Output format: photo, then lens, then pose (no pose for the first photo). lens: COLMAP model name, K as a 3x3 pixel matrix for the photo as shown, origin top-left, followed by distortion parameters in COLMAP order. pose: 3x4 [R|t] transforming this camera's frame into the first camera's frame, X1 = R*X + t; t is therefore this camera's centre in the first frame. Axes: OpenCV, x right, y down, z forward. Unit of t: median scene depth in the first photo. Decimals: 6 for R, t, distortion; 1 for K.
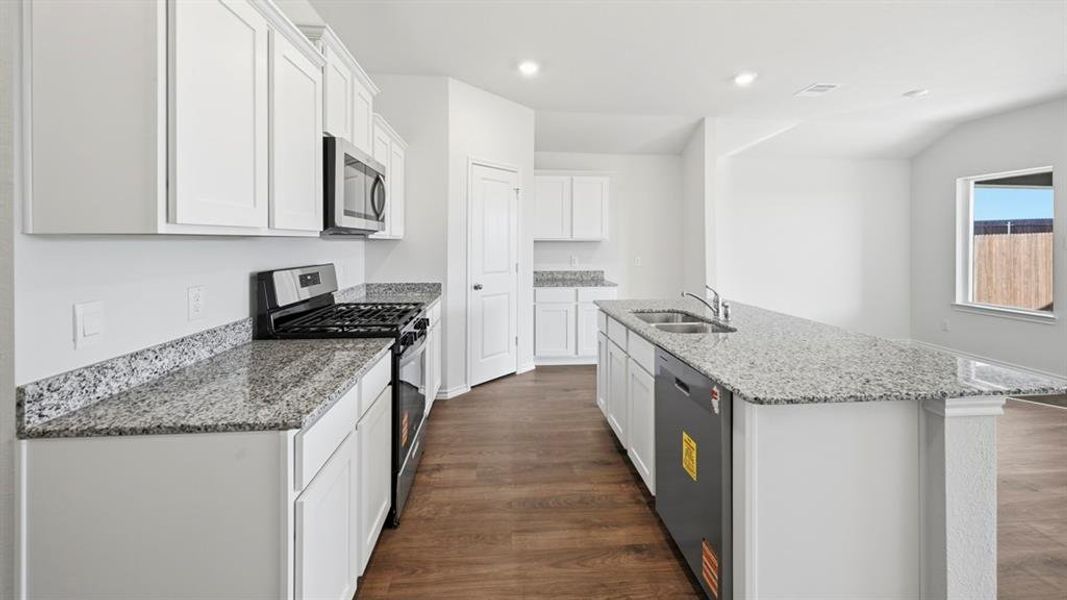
lens RADIAL K [[426.4, 0, 537.6], [0, 426.4, 242.2], [0, 0, 1]] dist [-0.005096, 0.002388]
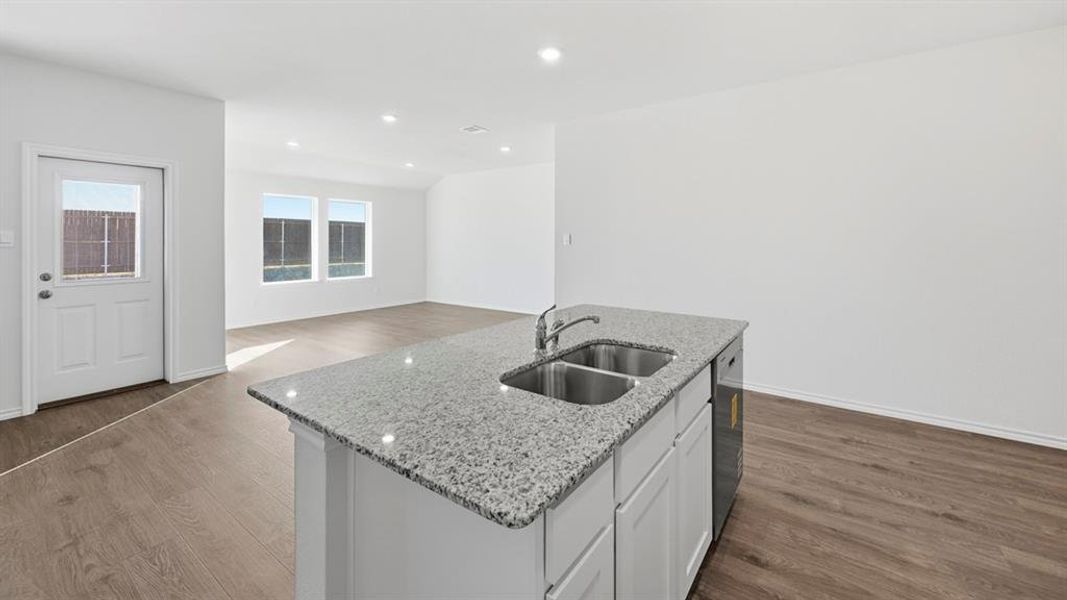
lens RADIAL K [[426.4, 0, 531.9], [0, 426.4, 238.1], [0, 0, 1]] dist [-0.005096, 0.002388]
pose [[-0.752450, -0.000471, 0.658649, -0.016886], [-0.006536, 0.999956, -0.006751, 0.000259], [-0.658617, -0.009385, -0.752420, 1.663742]]
